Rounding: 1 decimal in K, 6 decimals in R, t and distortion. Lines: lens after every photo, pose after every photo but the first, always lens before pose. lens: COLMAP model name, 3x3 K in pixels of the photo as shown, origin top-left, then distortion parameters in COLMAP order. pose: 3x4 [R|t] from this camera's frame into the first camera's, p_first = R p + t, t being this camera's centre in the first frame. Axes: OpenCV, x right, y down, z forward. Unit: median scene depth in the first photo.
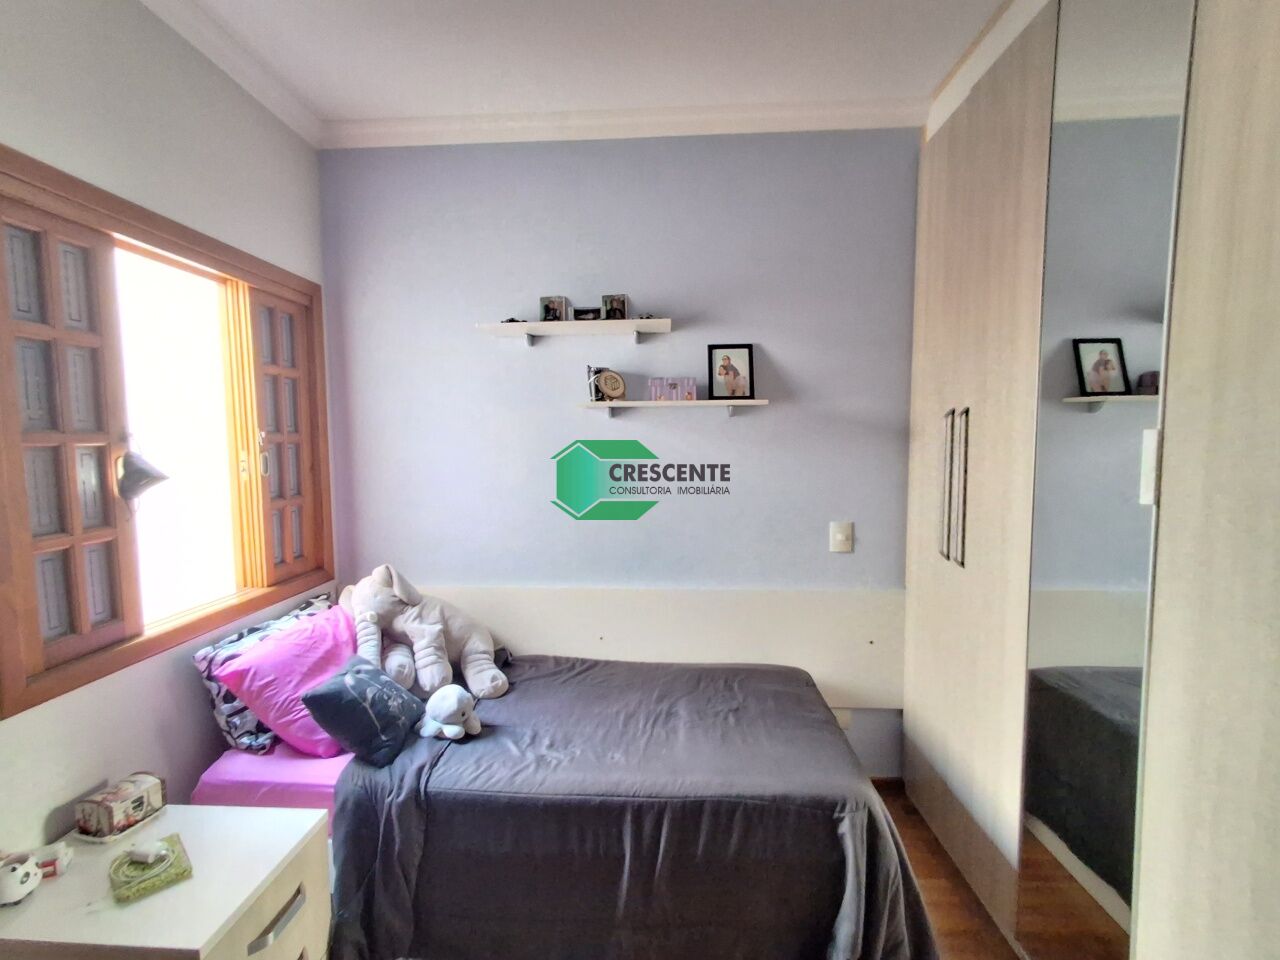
lens RADIAL K [[581.1, 0, 634.9], [0, 581.1, 482.1], [0, 0, 1]] dist [0.002777, 0.000712]
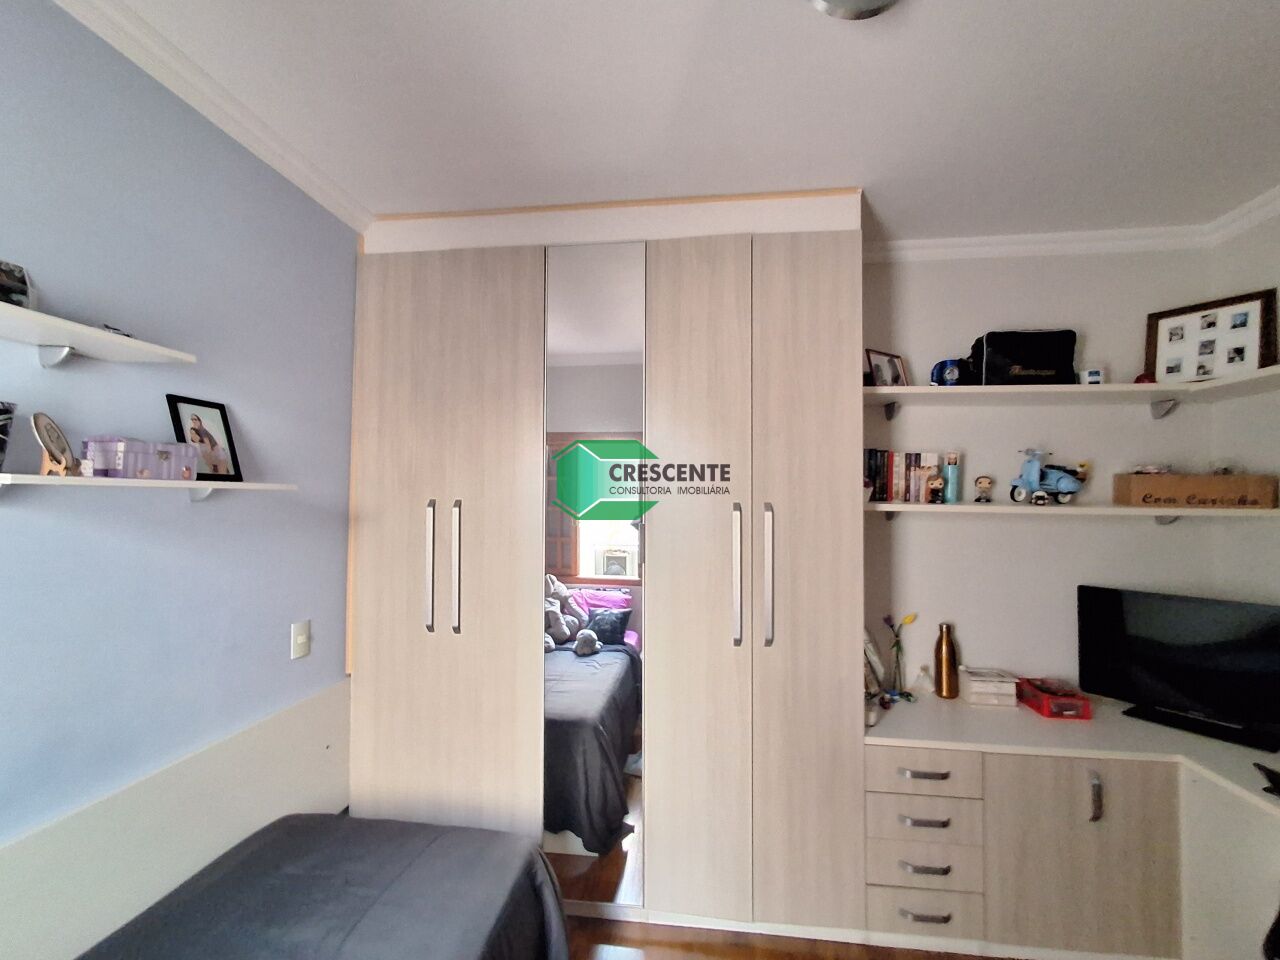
lens RADIAL K [[581.1, 0, 637.3], [0, 581.1, 485.8], [0, 0, 1]] dist [0.002777, 0.000712]
pose [[0.057548, 0.027961, 0.997951, -0.506664], [0.068575, 0.997136, -0.031893, -0.074516], [-0.995985, 0.070270, 0.055466, 0.442756]]
